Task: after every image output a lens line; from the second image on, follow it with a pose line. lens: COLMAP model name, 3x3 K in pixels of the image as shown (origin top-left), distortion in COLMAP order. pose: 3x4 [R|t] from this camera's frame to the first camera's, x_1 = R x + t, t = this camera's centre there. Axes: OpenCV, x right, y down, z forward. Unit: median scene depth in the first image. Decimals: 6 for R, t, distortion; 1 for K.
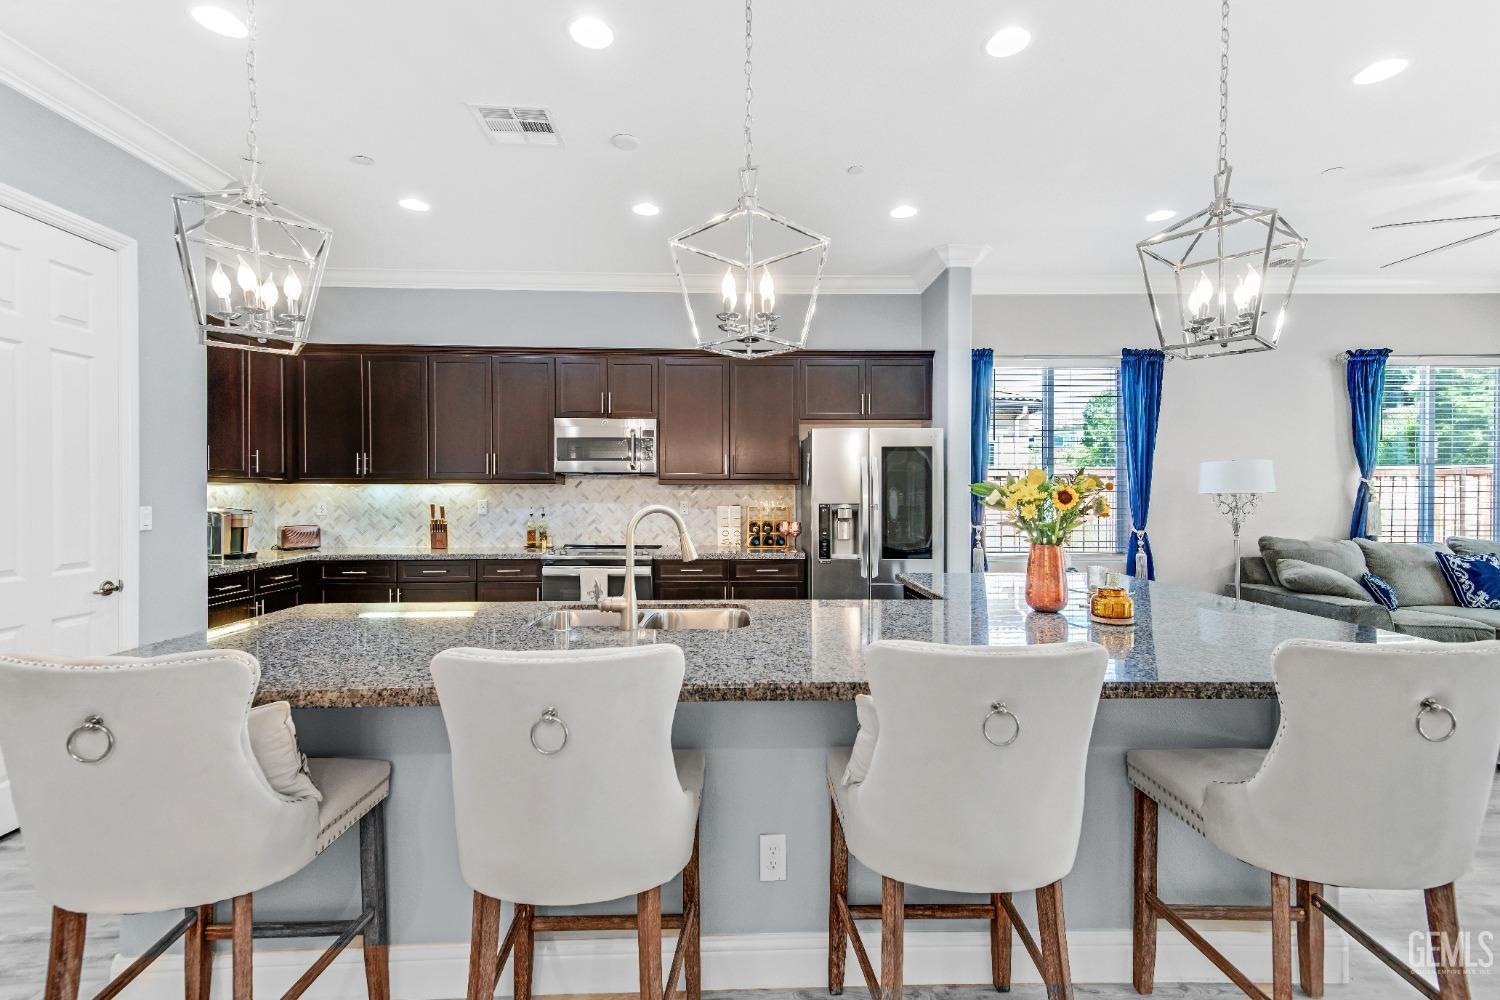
lens RADIAL K [[672.5, 0, 764.6], [0, 672.5, 505.0], [0, 0, 1]] dist [0.032323, -0.010377]
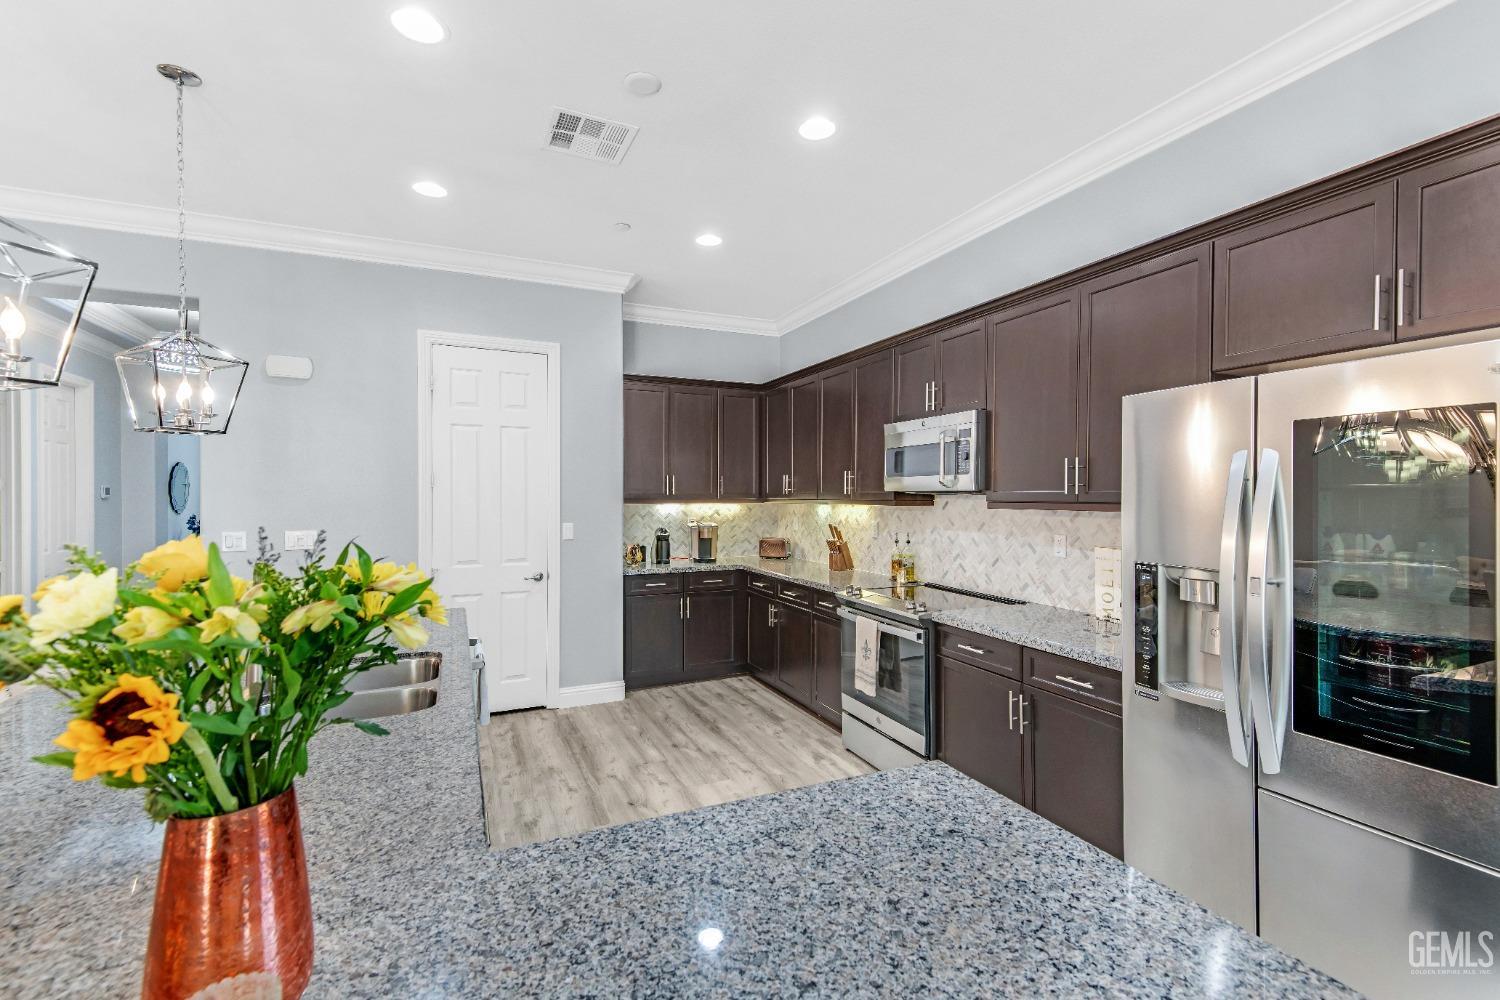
lens RADIAL K [[672.5, 0, 748.2], [0, 672.5, 497.6], [0, 0, 1]] dist [0.032323, -0.010377]
pose [[0.371154, 0.005447, -0.928555, 0.787302], [-0.014952, 0.999888, -0.000111, -0.080302], [0.928451, 0.013925, 0.371194, 1.133488]]
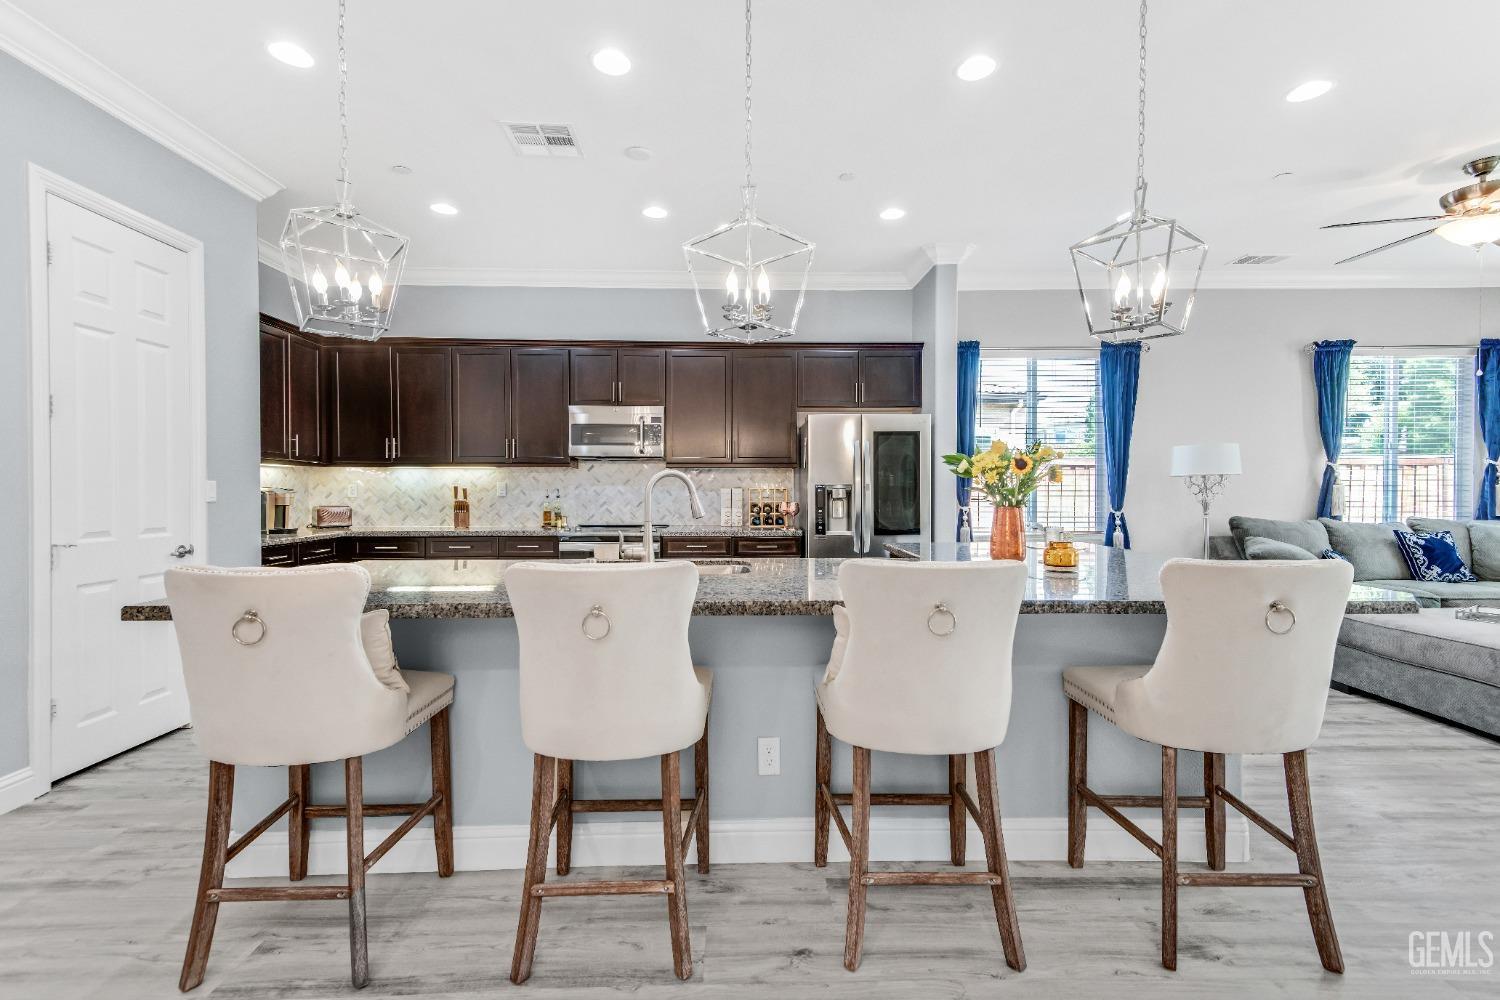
lens RADIAL K [[672.5, 0, 762.5], [0, 672.5, 499.0], [0, 0, 1]] dist [0.032323, -0.010377]
pose [[0.999982, -0.000607, -0.005896, 0.006024], [0.000589, 0.999995, -0.003078, 0.049035], [0.005897, 0.003074, 0.999978, -0.151662]]
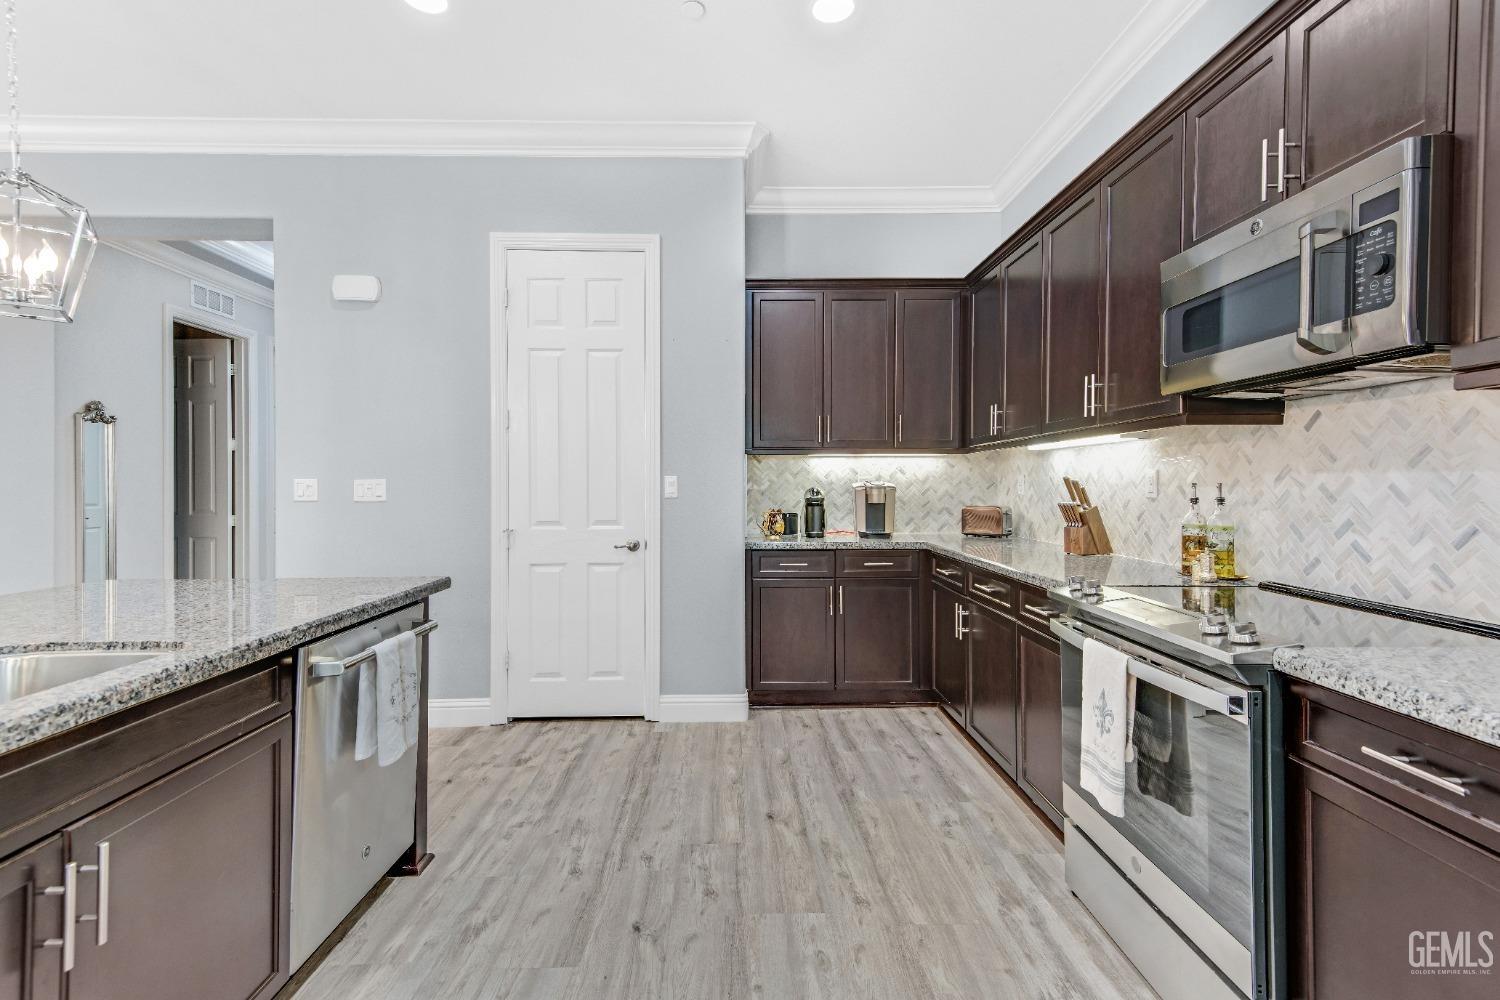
lens RADIAL K [[672.5, 0, 738.8], [0, 672.5, 486.6], [0, 0, 1]] dist [0.032323, -0.010377]
pose [[-0.025495, 0.003915, -0.999667, 0.228162], [-0.014818, 0.999881, 0.004294, 0.017800], [0.999565, 0.014923, -0.025434, 1.563028]]
